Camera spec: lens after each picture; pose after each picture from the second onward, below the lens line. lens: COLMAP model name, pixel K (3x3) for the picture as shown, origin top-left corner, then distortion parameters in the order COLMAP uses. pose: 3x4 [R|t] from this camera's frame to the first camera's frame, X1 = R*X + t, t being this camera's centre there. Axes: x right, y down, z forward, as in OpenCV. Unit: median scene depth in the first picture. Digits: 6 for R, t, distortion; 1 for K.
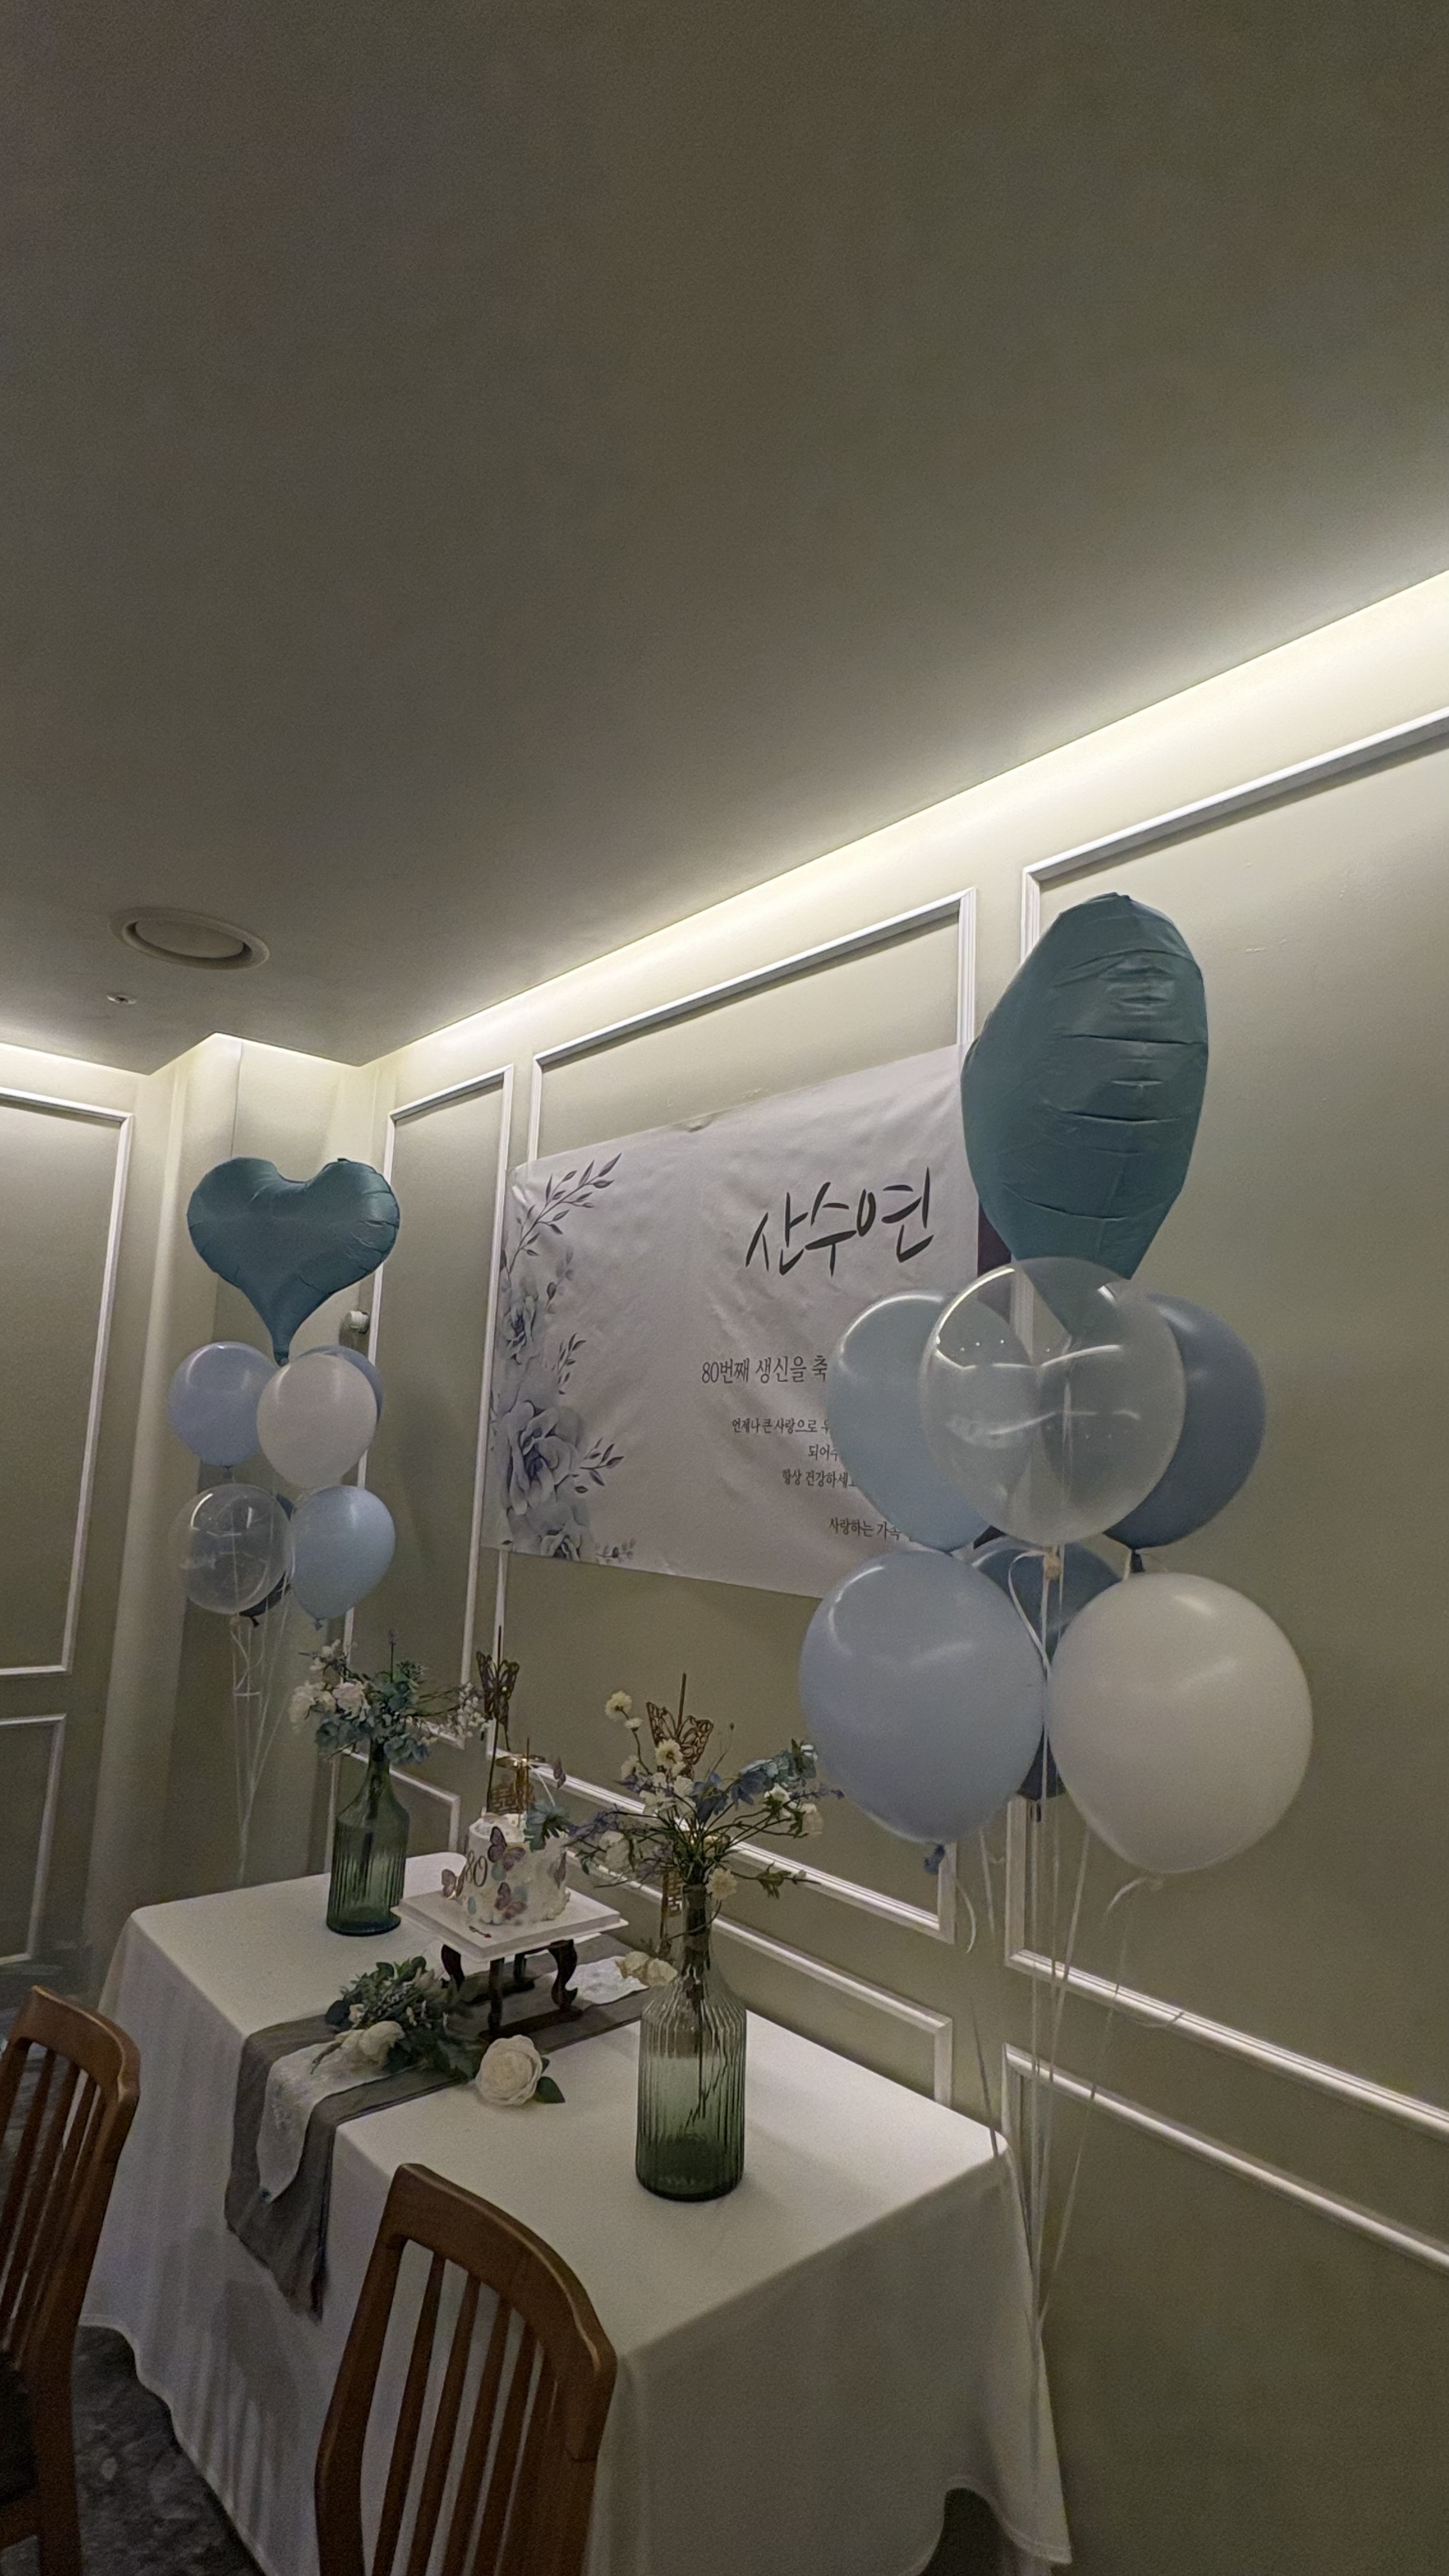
lens RADIAL K [[1286.1, 0, 724.5], [0, 1286.1, 1288.0], [0, 0, 1]] dist [0.000875, -0.000081]
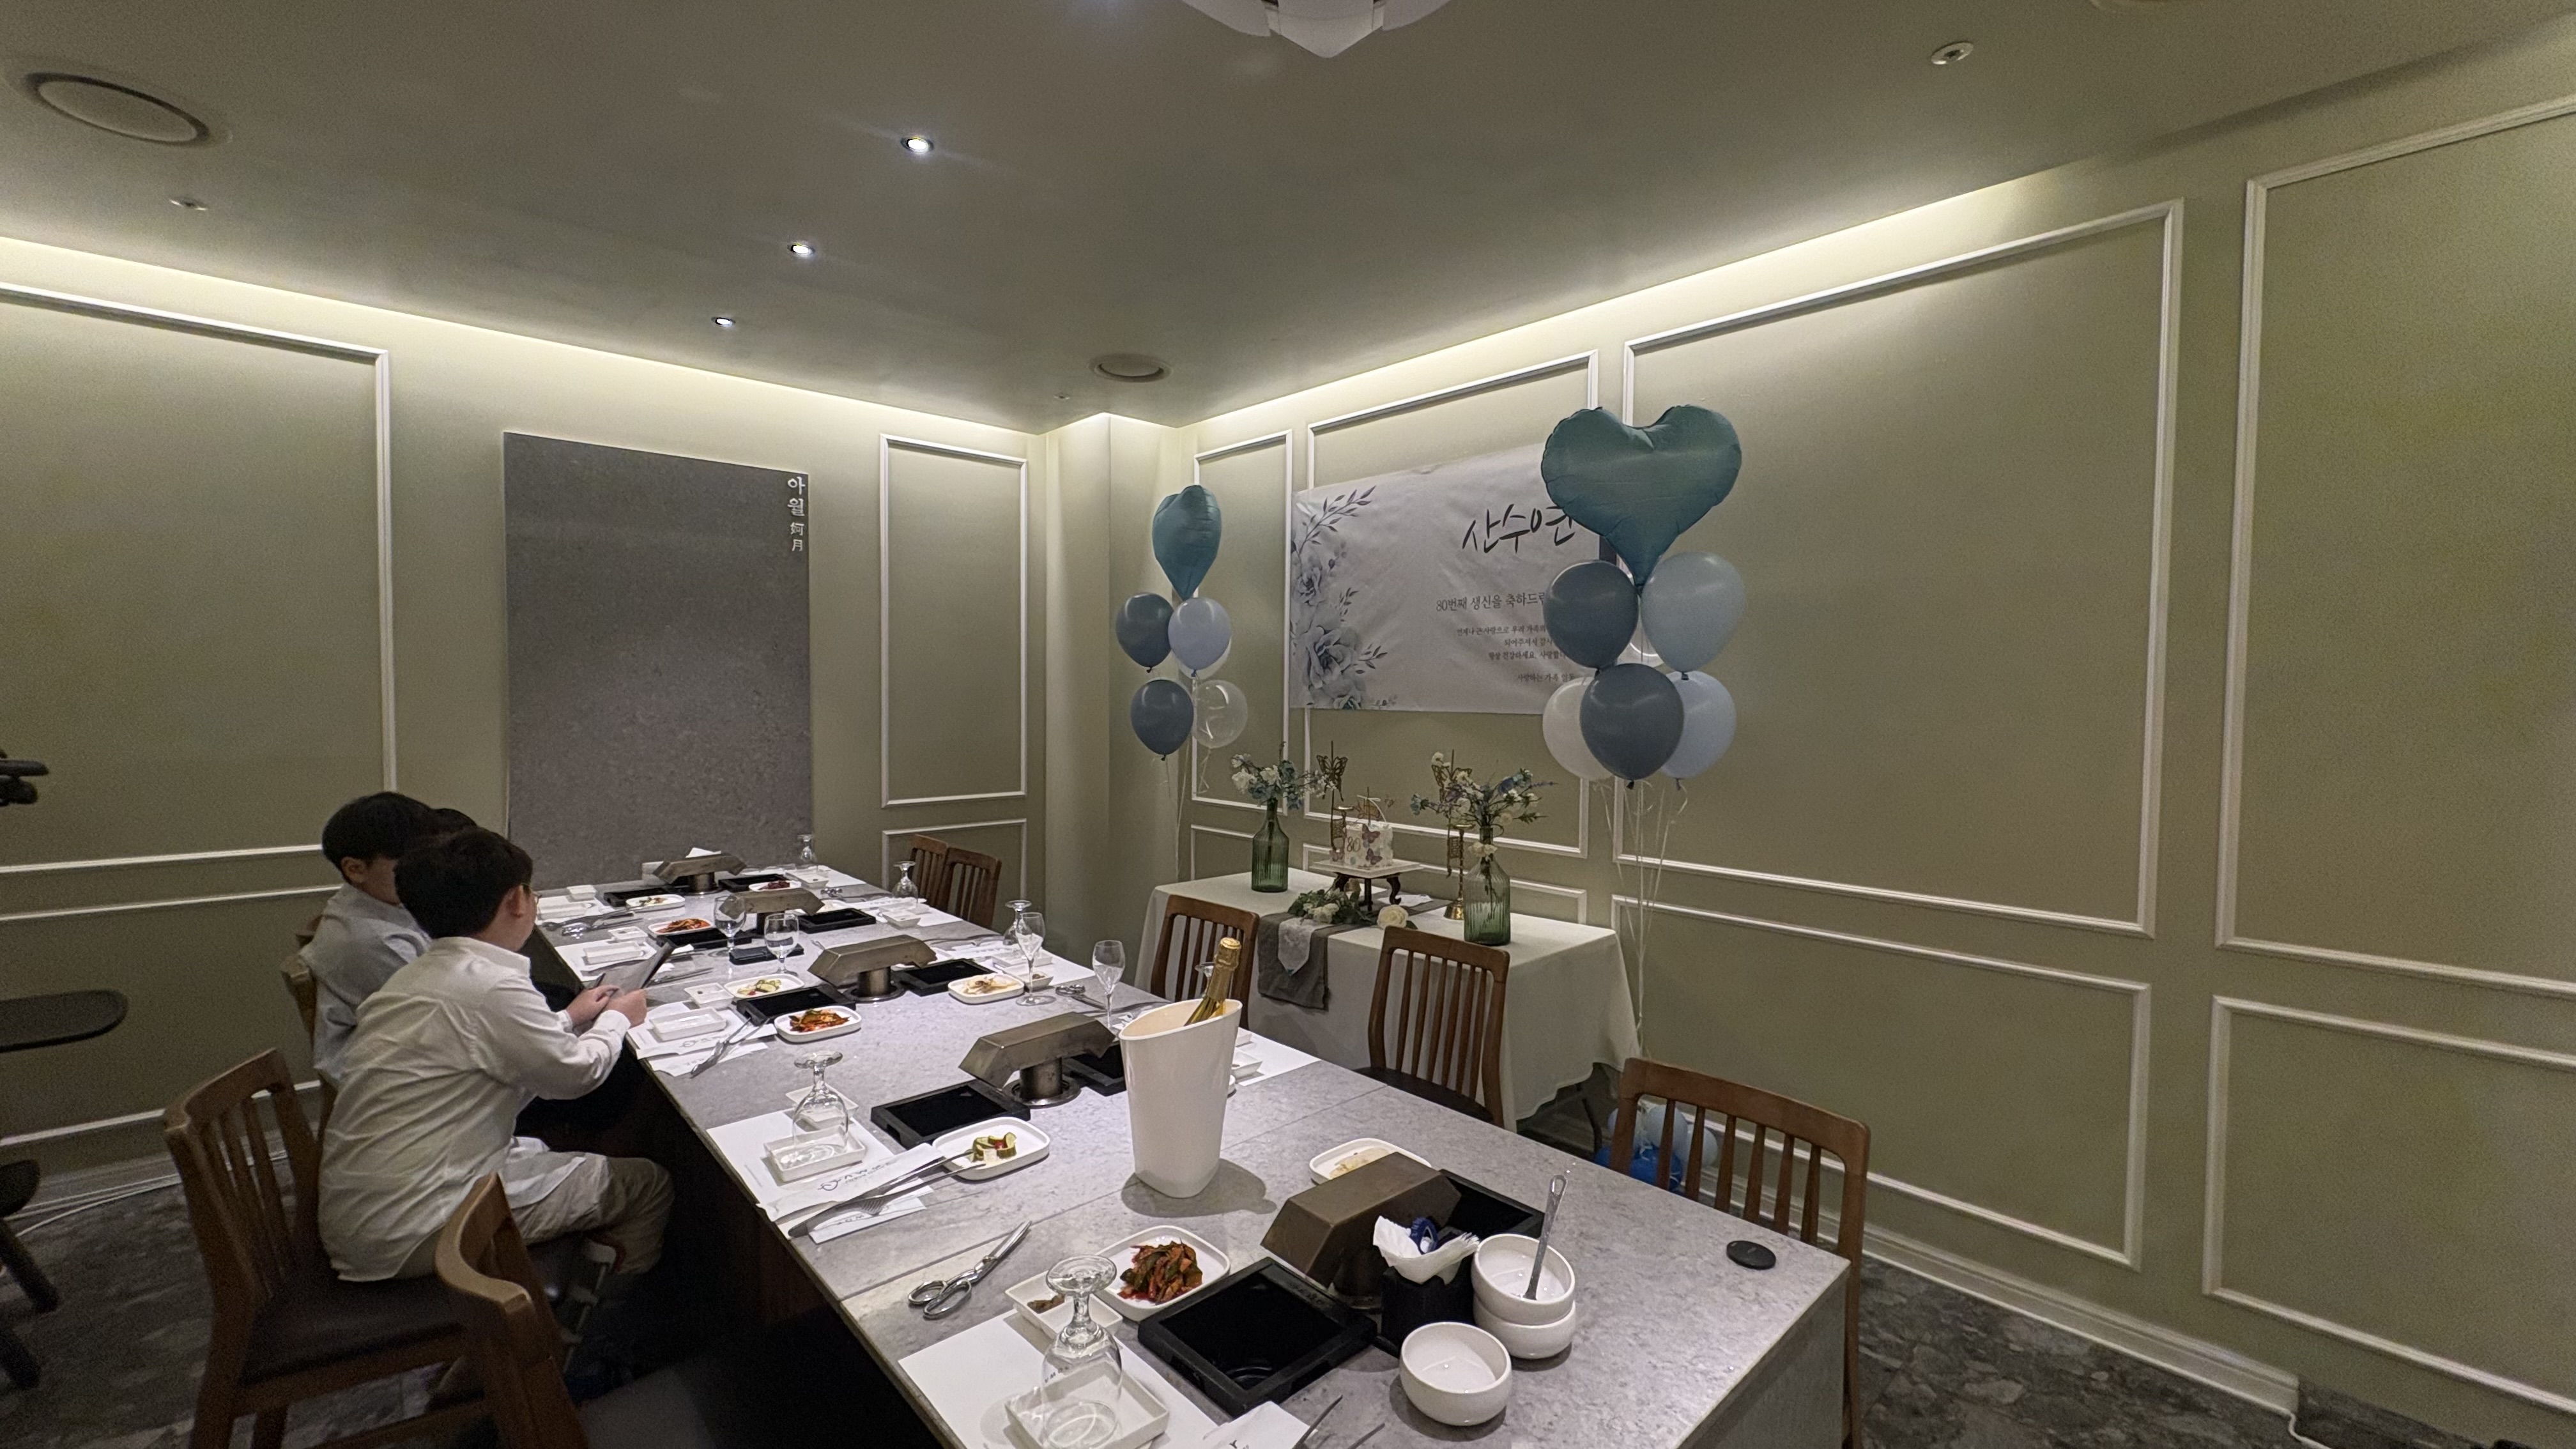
lens RADIAL K [[1025.7, 0, 1288.0], [0, 1025.7, 724.5], [0, 0, 1]] dist [-0.001567, -0.000032]
pose [[0.998892, -0.033676, 0.032864, -0.273099], [0.027771, 0.985736, 0.165995, -0.017771], [-0.037986, -0.164898, 0.985579, -0.481382]]
